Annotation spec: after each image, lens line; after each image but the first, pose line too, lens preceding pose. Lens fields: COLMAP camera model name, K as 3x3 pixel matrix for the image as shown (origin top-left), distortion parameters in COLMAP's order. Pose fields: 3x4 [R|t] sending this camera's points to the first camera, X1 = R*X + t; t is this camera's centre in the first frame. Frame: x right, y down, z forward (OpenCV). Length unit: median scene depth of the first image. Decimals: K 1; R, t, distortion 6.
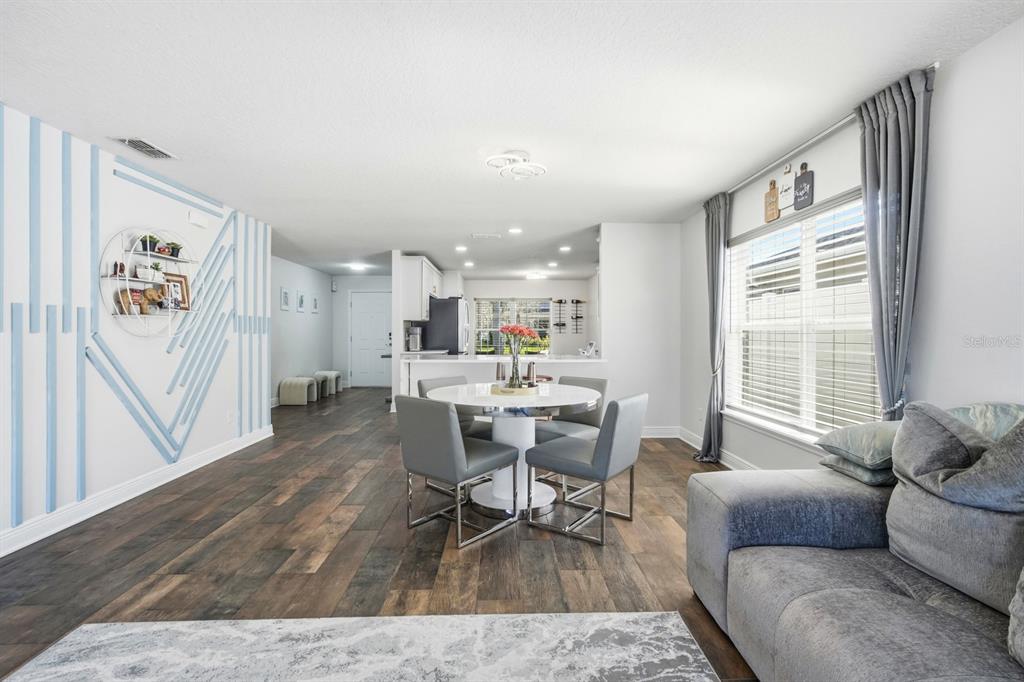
lens RADIAL K [[464.9, 0, 513.0], [0, 464.9, 332.3], [0, 0, 1]] dist [-0.000387, 0.000571]
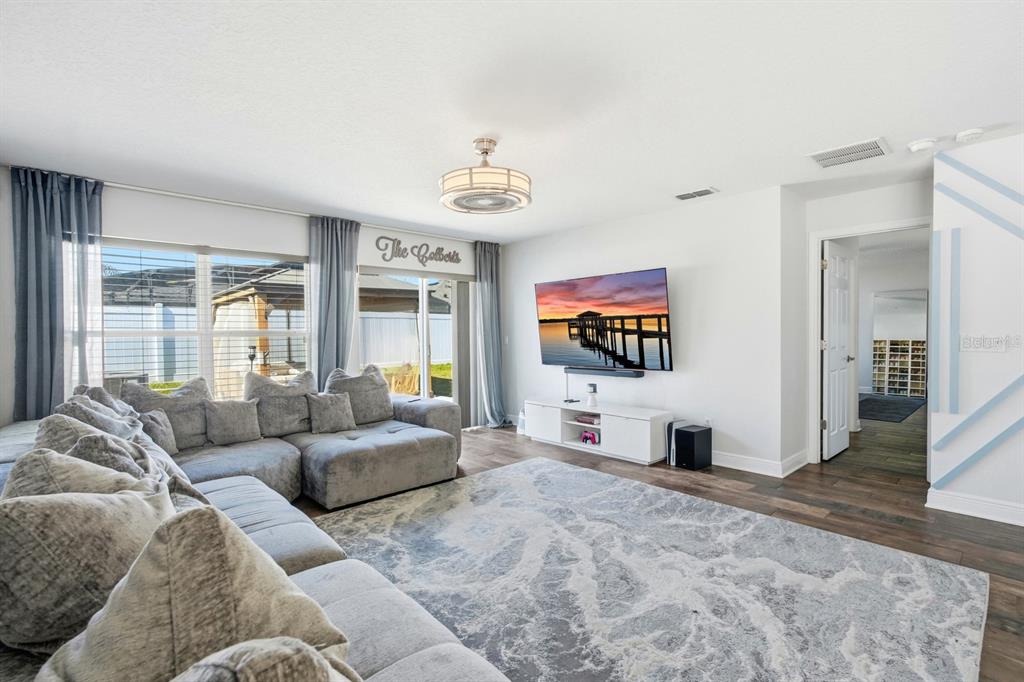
lens RADIAL K [[471.5, 0, 516.1], [0, 471.5, 338.8], [0, 0, 1]] dist [-0.013272, 0.000348]
pose [[-0.746718, 0.015400, -0.664963, 0.394721], [0.009190, 0.999875, 0.012837, -0.007413], [0.665077, 0.003474, -0.746766, 0.532561]]
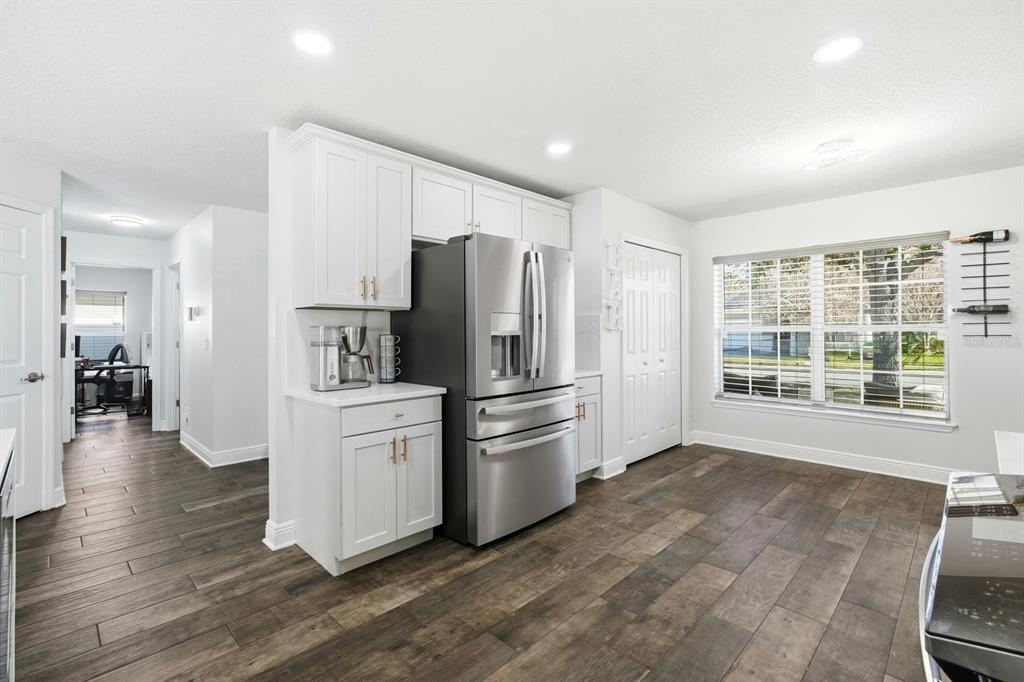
lens RADIAL K [[464.0, 0, 518.3], [0, 464.0, 329.1], [0, 0, 1]] dist [-0.014018, 0.000285]
pose [[0.695084, -0.008204, -0.718882, 0.298355], [0.006415, 0.999966, -0.005209, -0.010332], [0.718900, -0.000991, 0.695113, 1.578476]]
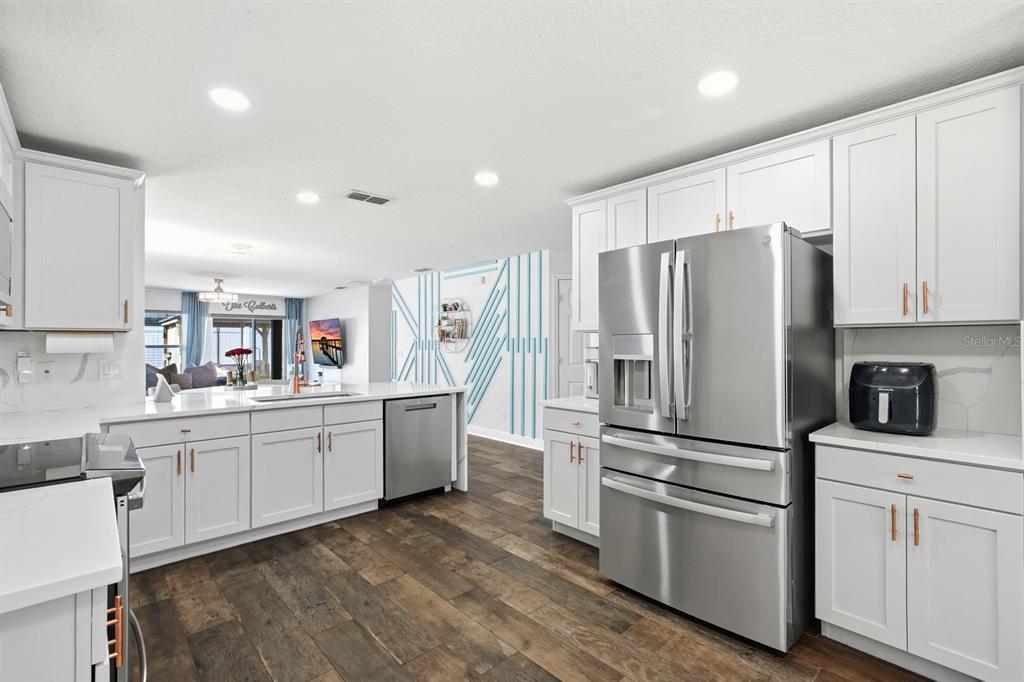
lens RADIAL K [[471.5, 0, 516.1], [0, 471.5, 338.8], [0, 0, 1]] dist [-0.013272, 0.000348]
pose [[-0.752741, -0.008404, -0.658263, 0.305110], [-0.001529, 0.999938, -0.011018, -0.025543], [0.658315, -0.007287, -0.752707, 2.404645]]
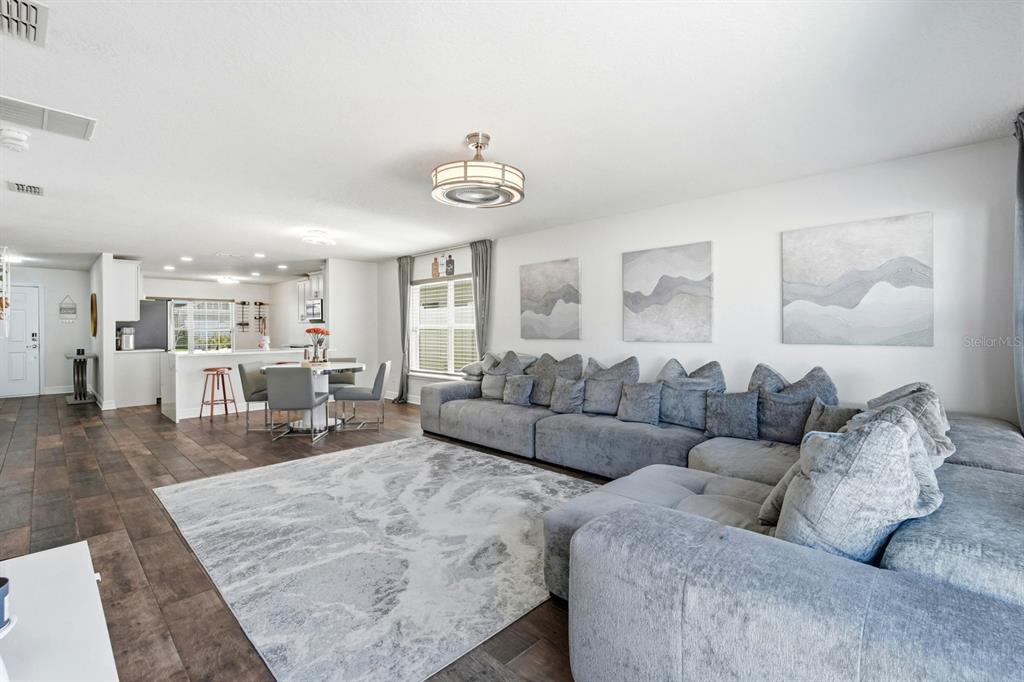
lens RADIAL K [[464.9, 0, 513.0], [0, 464.9, 332.3], [0, 0, 1]] dist [-0.000387, 0.000571]
pose [[0.721077, -0.008358, 0.692805, -0.571323], [0.004729, 0.999963, 0.007142, -0.005674], [-0.692839, -0.001874, 0.721090, -0.664748]]
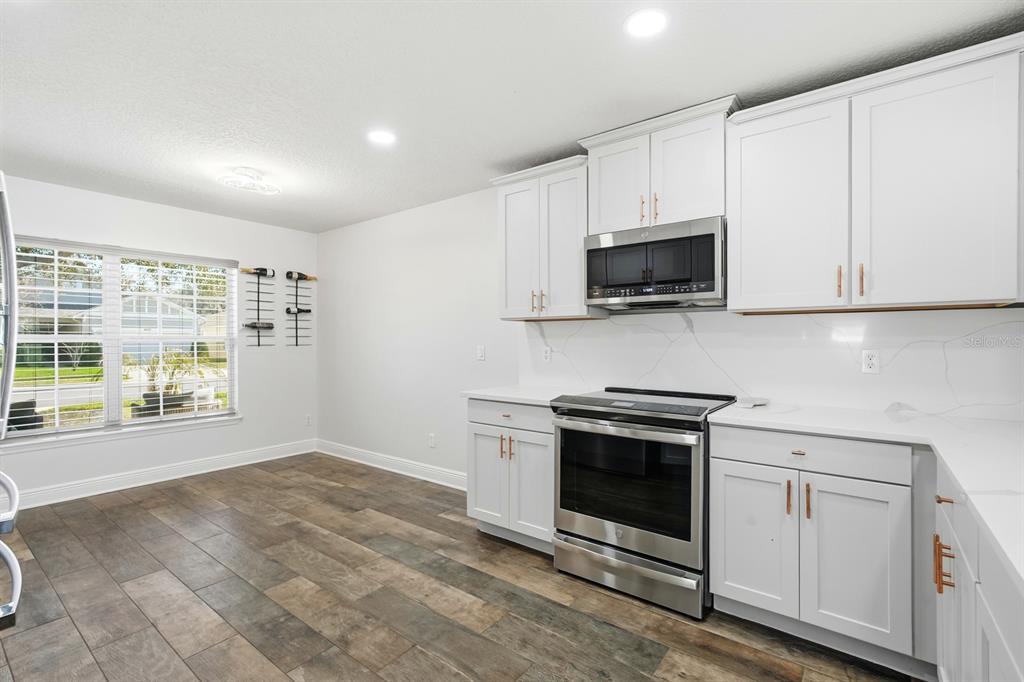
lens RADIAL K [[459.5, 0, 512.0], [0, 459.5, 341.0], [0, 0, 1]] dist [-0.016513, 0.010132]
pose [[0.627999, -0.003447, 0.778206, -0.228365], [0.002100, 0.999994, 0.002735, -0.009701], [-0.778211, -0.000084, 0.628003, 1.591519]]
